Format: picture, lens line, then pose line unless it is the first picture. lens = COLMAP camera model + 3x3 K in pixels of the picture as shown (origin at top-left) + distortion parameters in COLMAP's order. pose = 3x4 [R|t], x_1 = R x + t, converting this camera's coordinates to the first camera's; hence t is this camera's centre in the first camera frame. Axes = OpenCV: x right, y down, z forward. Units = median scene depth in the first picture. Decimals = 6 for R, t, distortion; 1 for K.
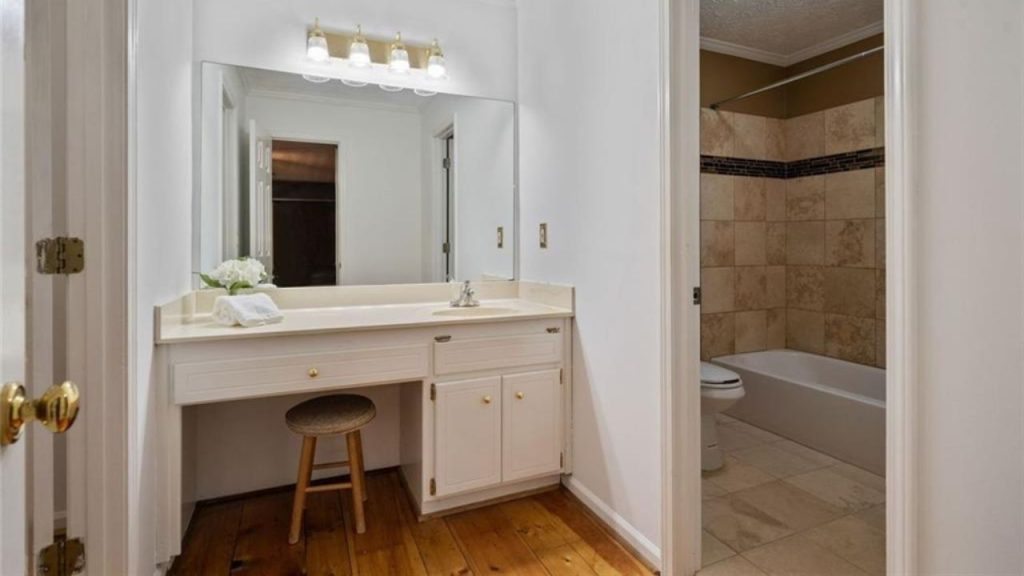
lens RADIAL K [[483.2, 0, 510.1], [0, 483.2, 244.5], [0, 0, 1]] dist [0.001715, 0.000341]
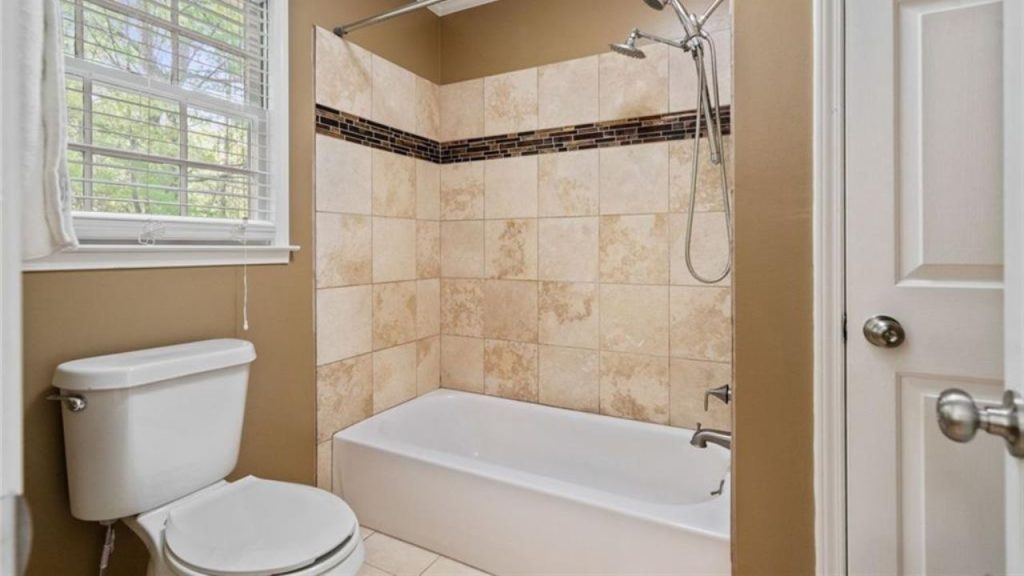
lens RADIAL K [[483.2, 0, 510.1], [0, 483.2, 244.5], [0, 0, 1]] dist [0.001715, 0.000341]
pose [[0.790347, 0.005065, 0.612639, 0.207845], [0.000537, 0.999960, -0.008959, -0.003224], [-0.612660, 0.007410, 0.790312, 0.359871]]
